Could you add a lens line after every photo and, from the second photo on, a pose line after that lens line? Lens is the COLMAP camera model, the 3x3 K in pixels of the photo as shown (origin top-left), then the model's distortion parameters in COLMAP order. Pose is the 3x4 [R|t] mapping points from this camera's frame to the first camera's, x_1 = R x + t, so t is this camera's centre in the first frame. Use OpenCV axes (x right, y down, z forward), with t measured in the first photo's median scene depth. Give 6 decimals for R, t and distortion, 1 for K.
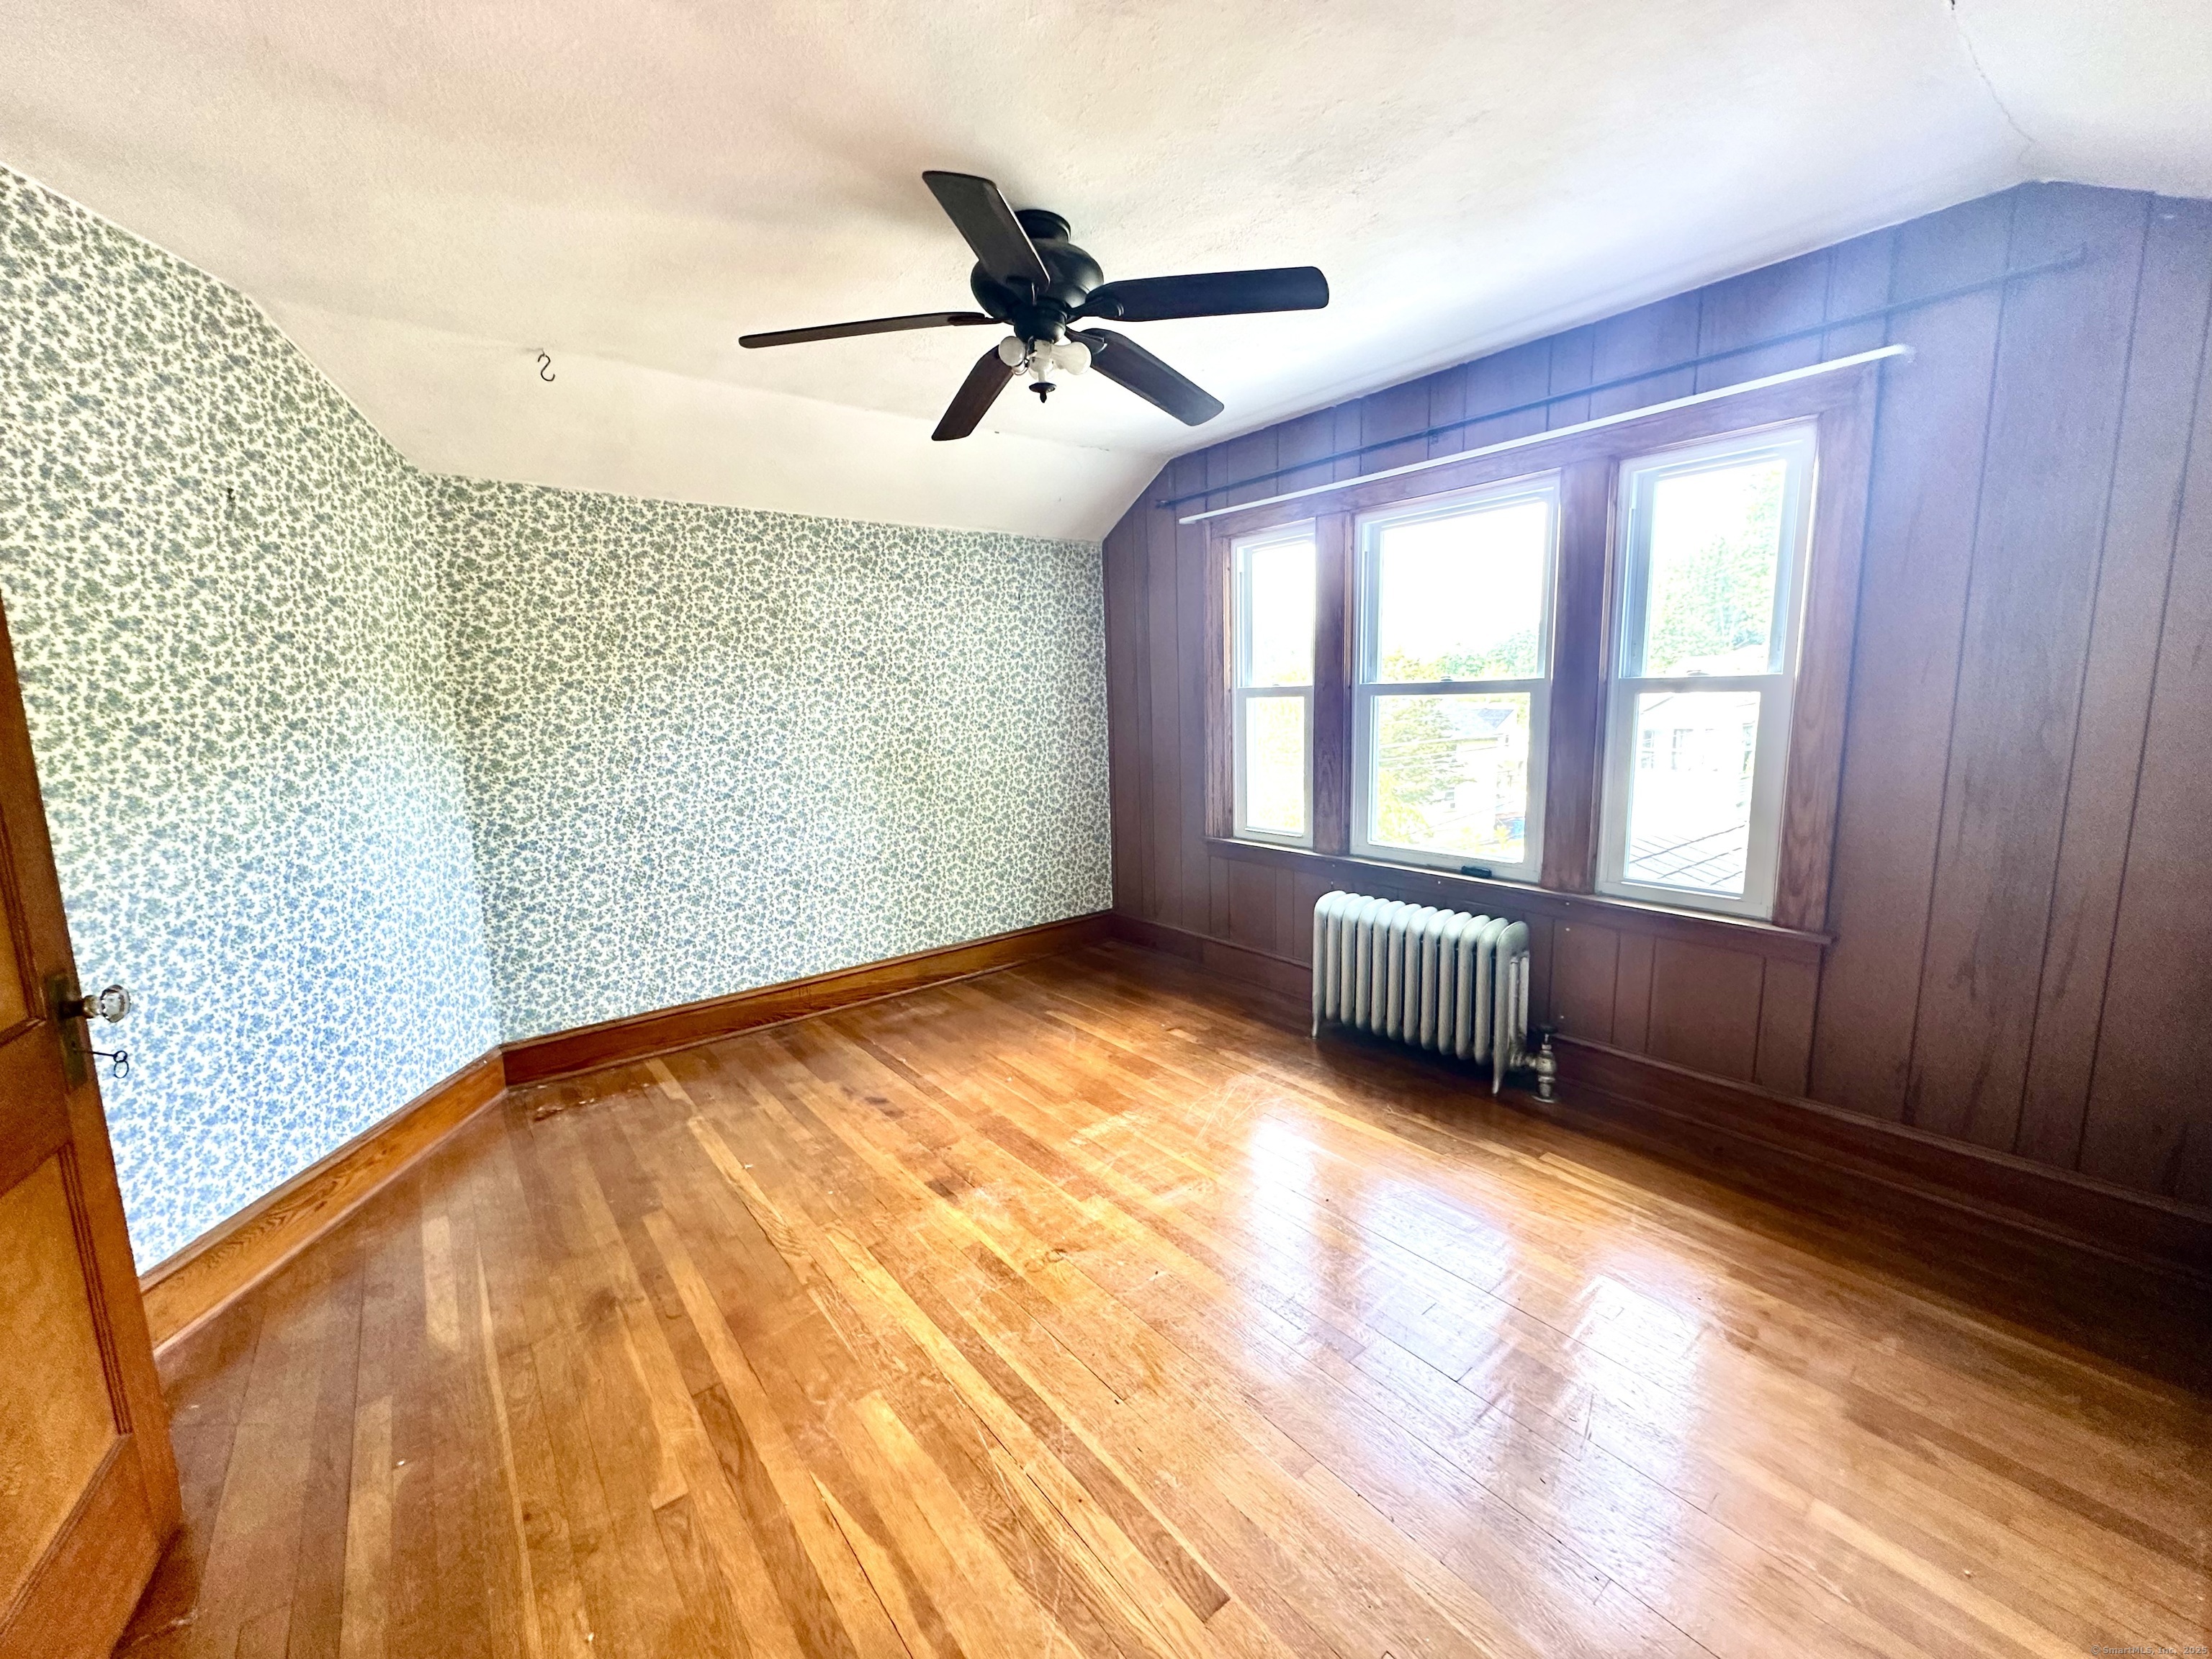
lens RADIAL K [[890.4, 0, 1103.7], [0, 890.4, 827.4], [0, 0, 1]] dist [-0.002003, 0.000802]
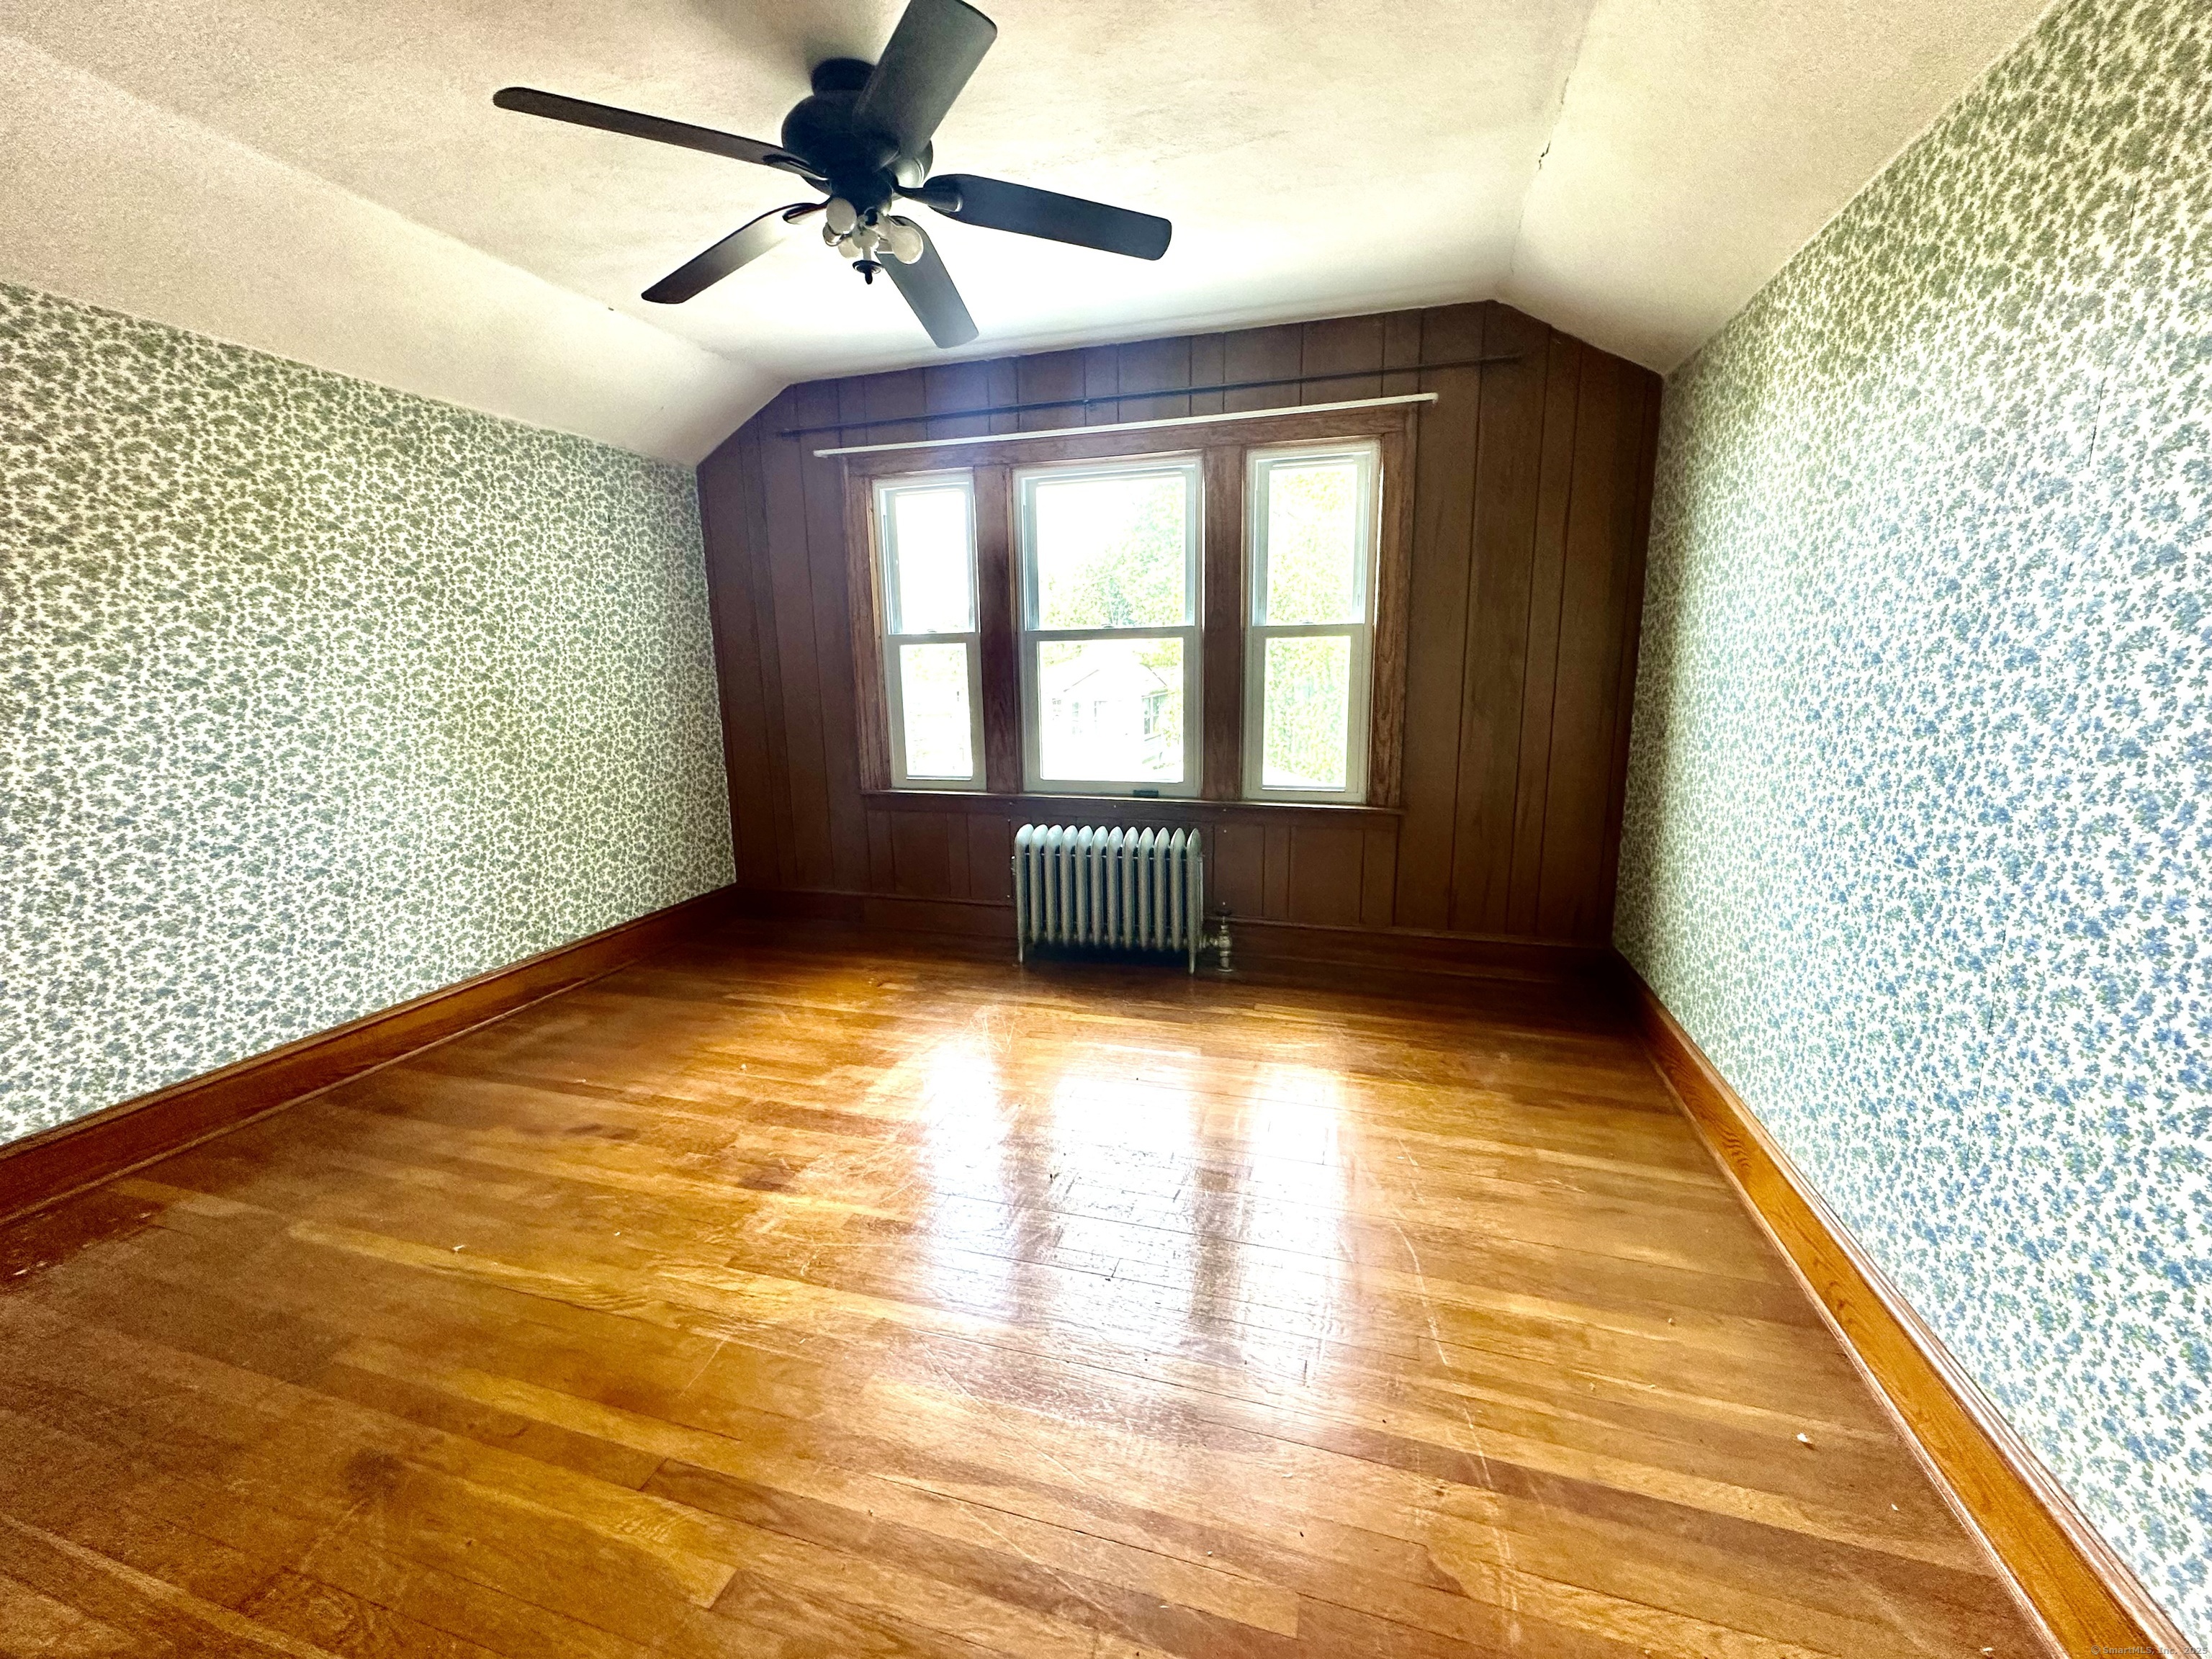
lens RADIAL K [[890.4, 0, 1102.7], [0, 890.4, 827.4], [0, 0, 1]] dist [-0.002003, 0.000802]
pose [[0.819405, -0.091169, 0.565919, -0.268272], [0.079963, 0.995798, 0.044643, 0.034968], [-0.567611, 0.008672, 0.823251, 0.070211]]
